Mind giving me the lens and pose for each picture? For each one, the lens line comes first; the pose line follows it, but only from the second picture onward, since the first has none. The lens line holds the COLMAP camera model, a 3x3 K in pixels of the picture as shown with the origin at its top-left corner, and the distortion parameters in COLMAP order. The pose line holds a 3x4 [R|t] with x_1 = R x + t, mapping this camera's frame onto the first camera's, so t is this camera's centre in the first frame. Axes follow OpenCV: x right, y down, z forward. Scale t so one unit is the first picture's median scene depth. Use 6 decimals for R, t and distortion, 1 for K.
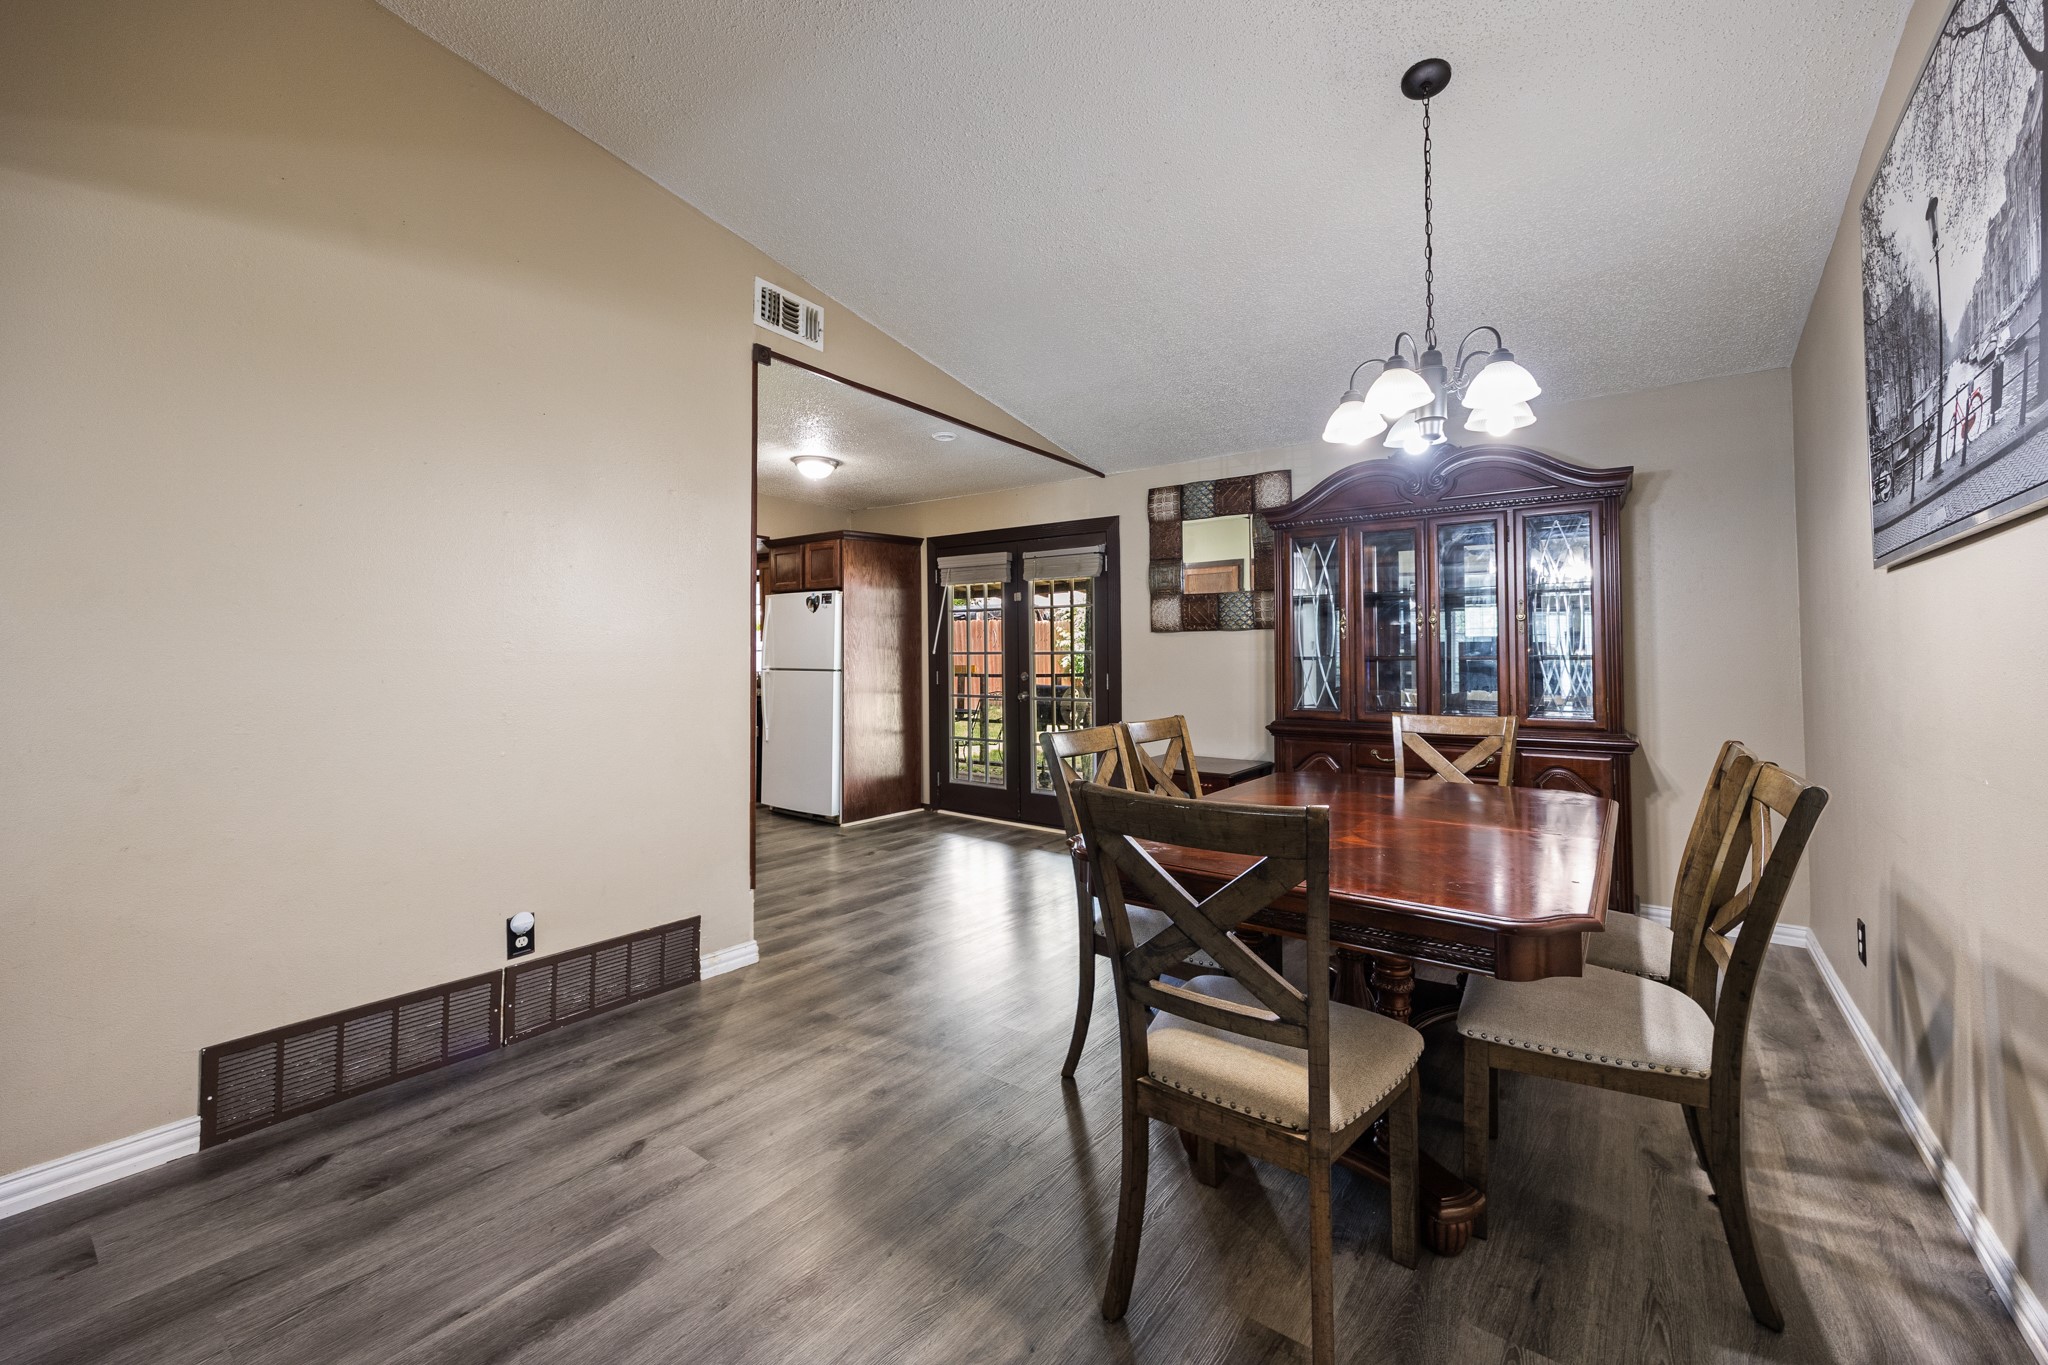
lens RADIAL K [[816.1, 0, 1028.0], [0, 816.1, 636.6], [0, 0, 1]] dist [-0.000461, 0.000071]
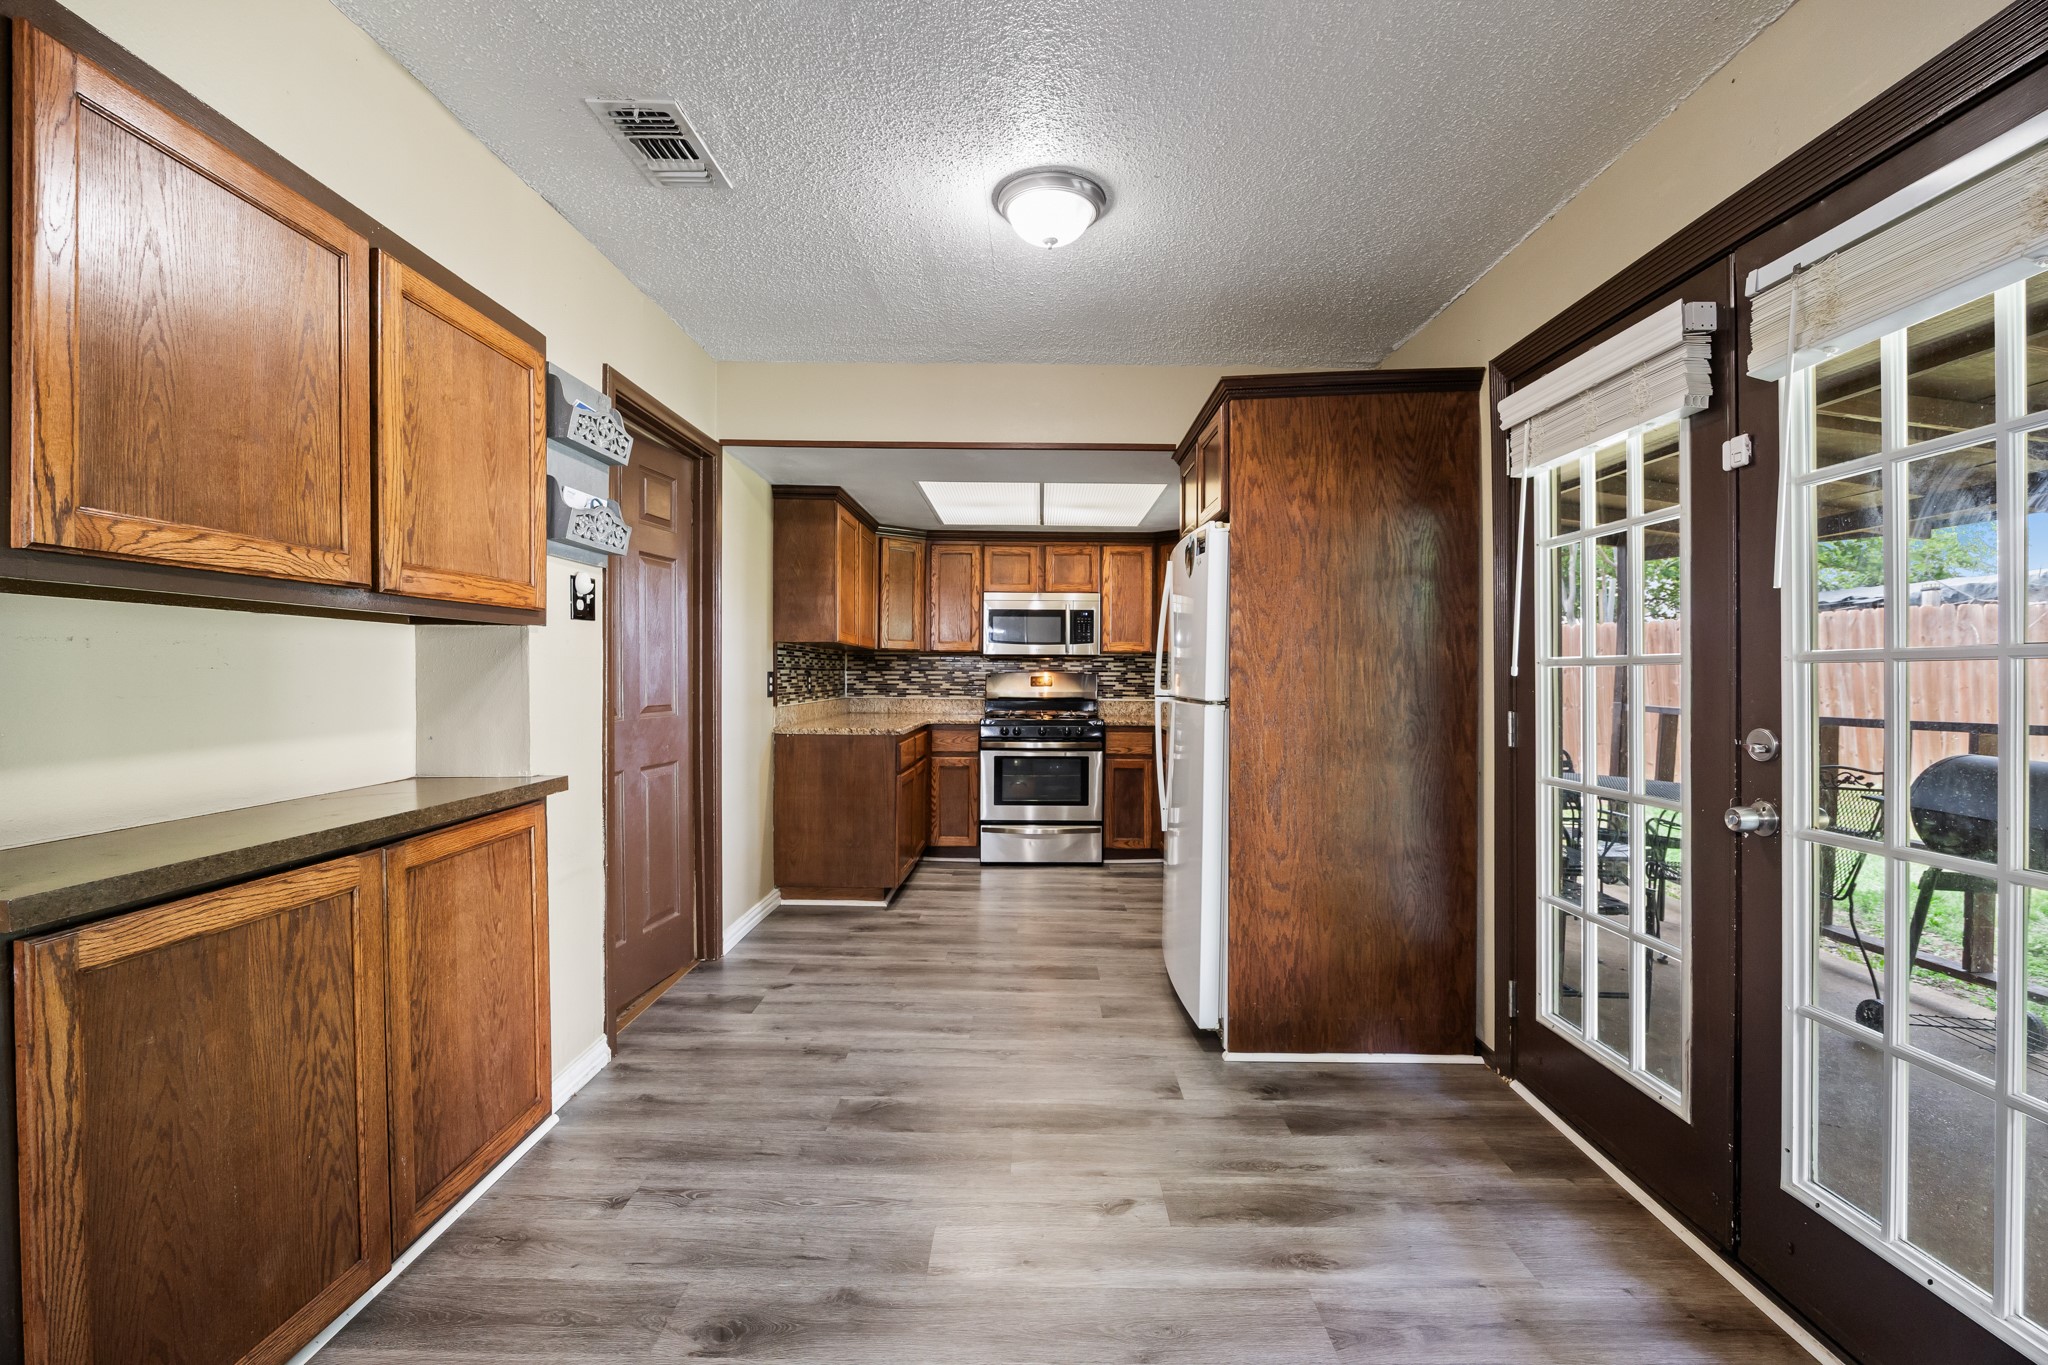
lens RADIAL K [[857.1, 0, 1027.4], [0, 857.1, 675.5], [0, 0, 1]] dist [-0.012890, 0.000723]
pose [[0.592747, 0.004816, -0.805375, 0.096197], [0.015421, 0.999731, 0.017327, 0.021303], [0.805241, -0.022690, 0.592513, 0.785204]]
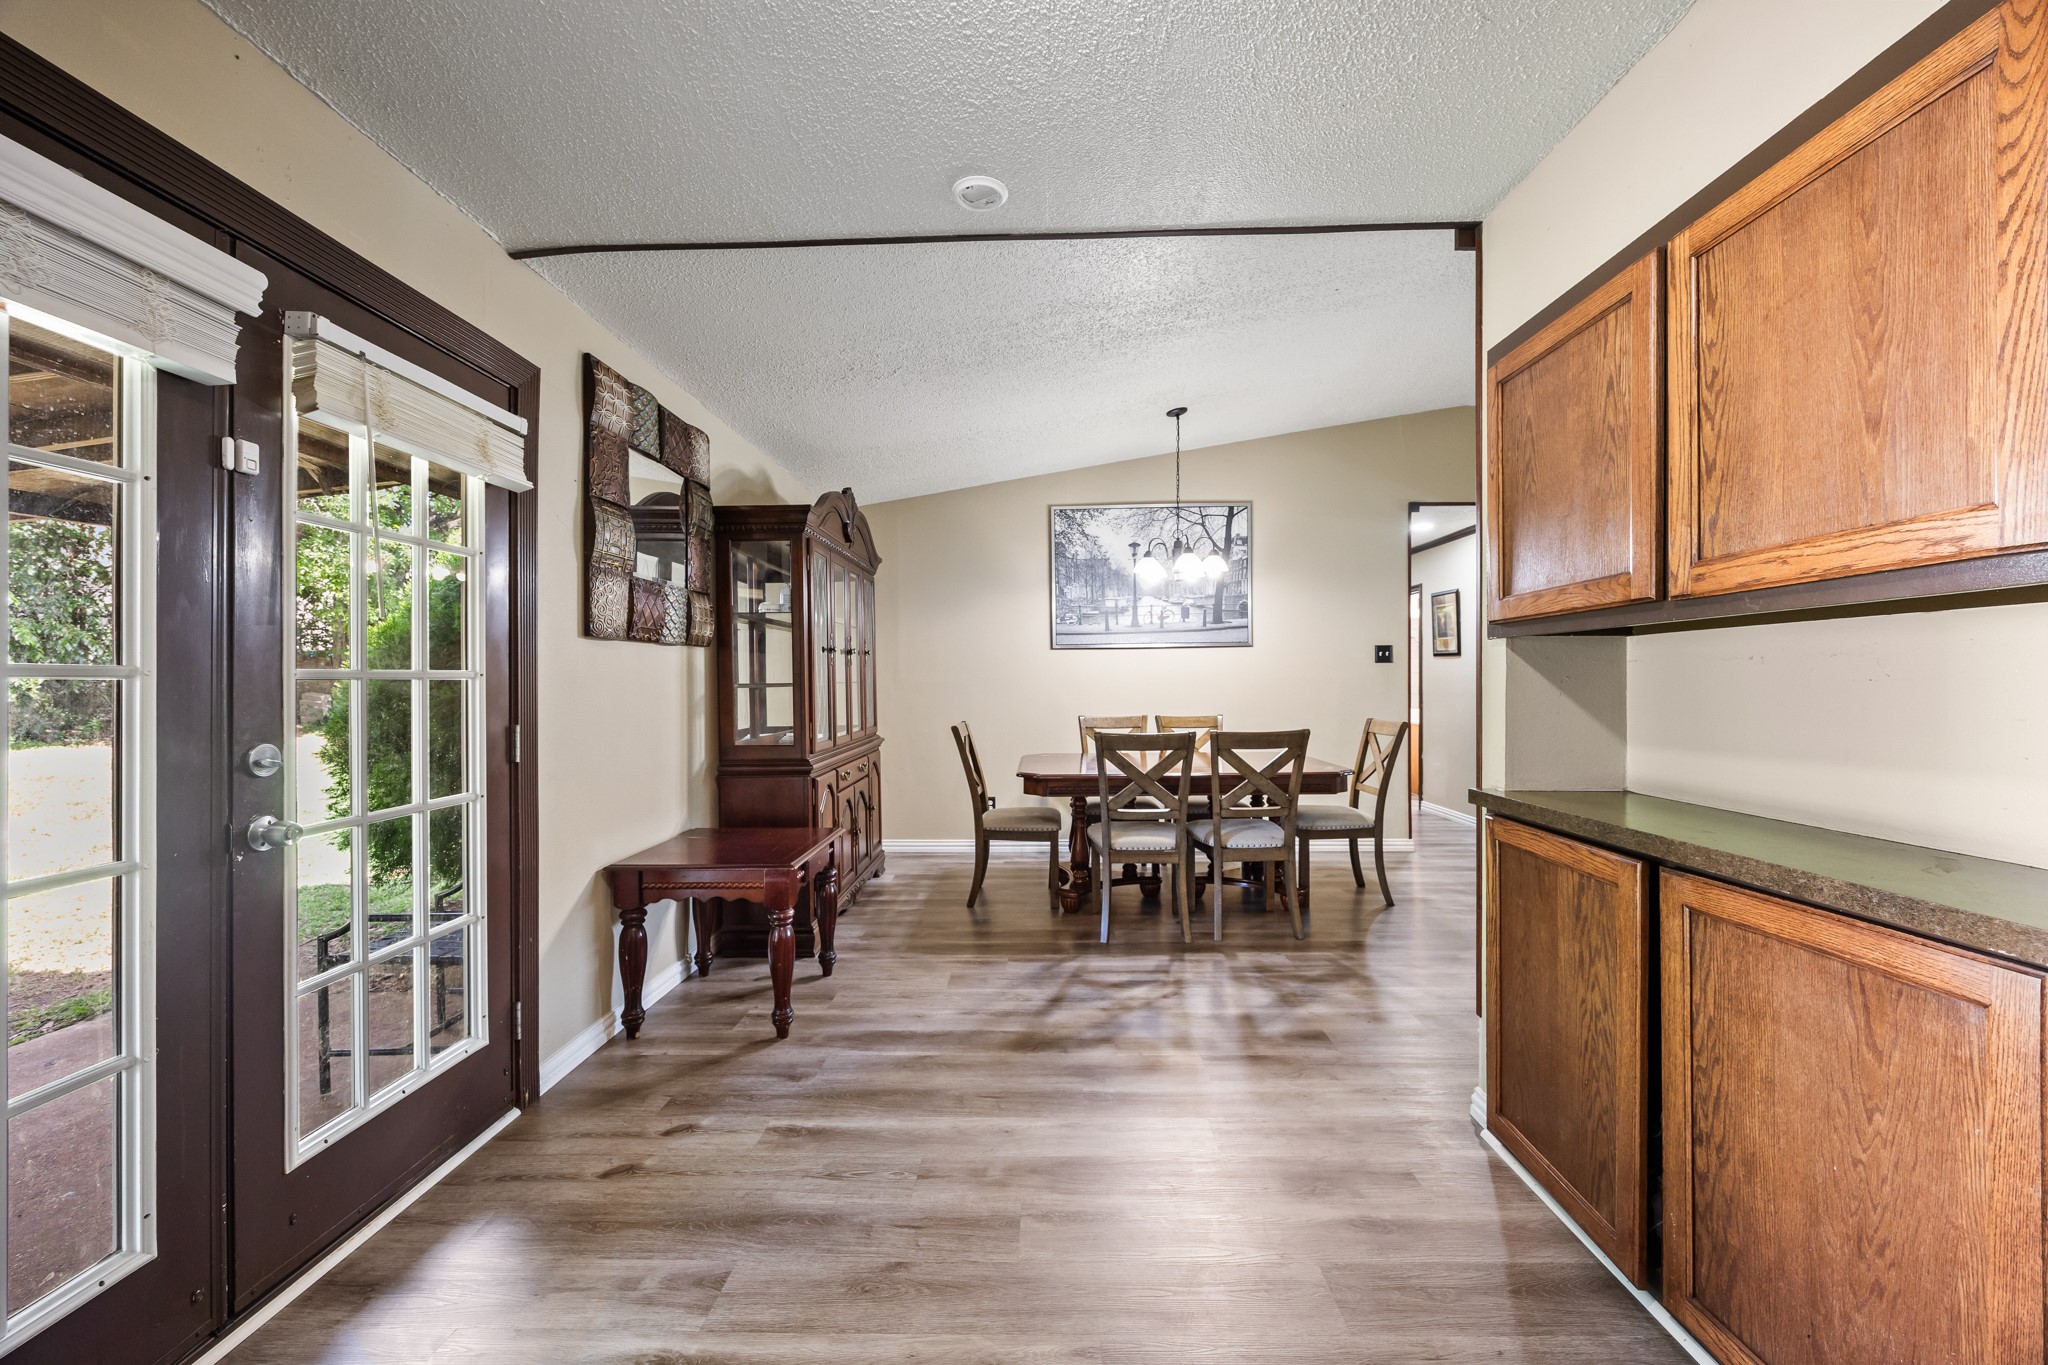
lens RADIAL K [[783.9, 0, 1029.8], [0, 783.9, 681.4], [0, 0, 1]] dist [0.000015, 0.000059]
pose [[-0.579916, 0.004012, 0.814666, -0.449854], [-0.013269, 0.999809, -0.014369, 0.028364], [-0.814568, -0.019142, -0.579752, 1.161690]]
